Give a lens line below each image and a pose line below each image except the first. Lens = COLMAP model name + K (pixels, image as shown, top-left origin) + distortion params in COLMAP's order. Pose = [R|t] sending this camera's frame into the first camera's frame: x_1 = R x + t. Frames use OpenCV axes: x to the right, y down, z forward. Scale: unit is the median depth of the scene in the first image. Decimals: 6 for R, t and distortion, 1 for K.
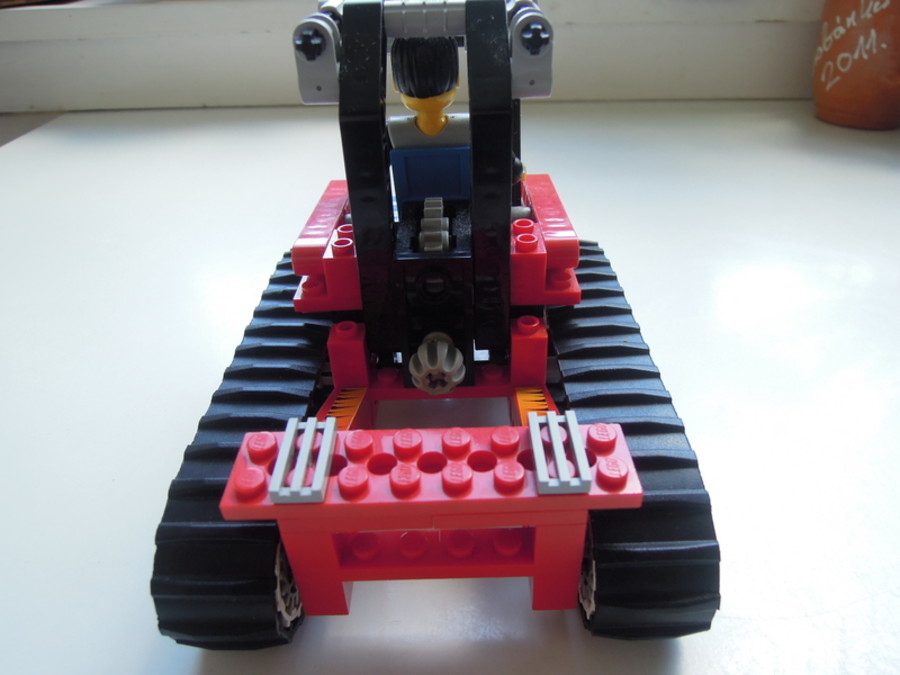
lens RADIAL K [[625.2, 0, 462.8], [0, 625.2, 340.4], [0, 0, 1]] dist [-0.039983, 0.005482]
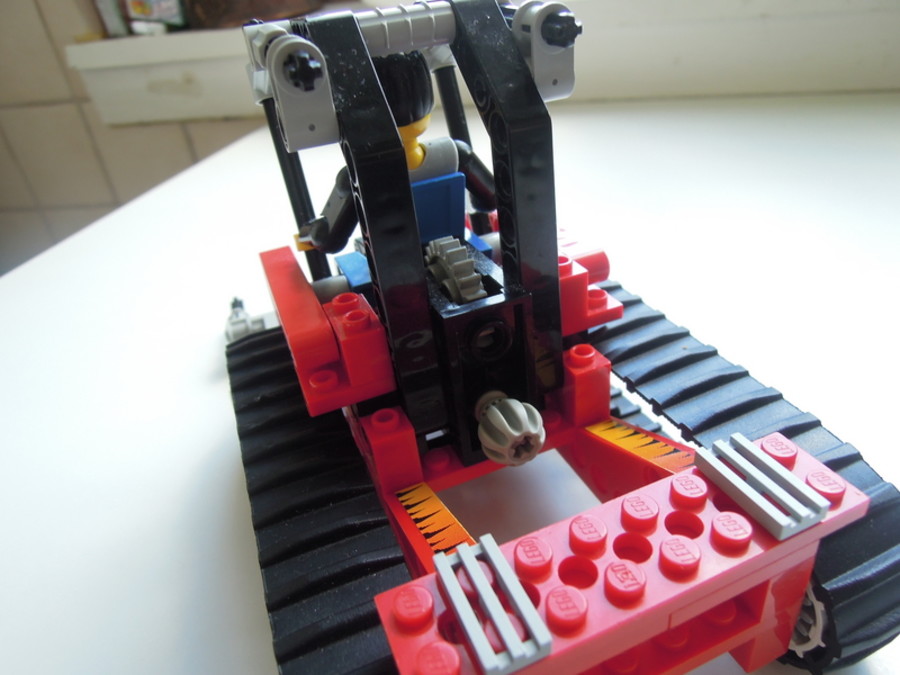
lens RADIAL K [[625.2, 0, 462.8], [0, 625.2, 340.4], [0, 0, 1]] dist [-0.039983, 0.005482]
pose [[0.930506, -0.253477, 0.264401, -0.317411], [0.269676, 0.962593, -0.026250, -0.076241], [-0.247857, 0.095729, 0.964056, 0.221915]]
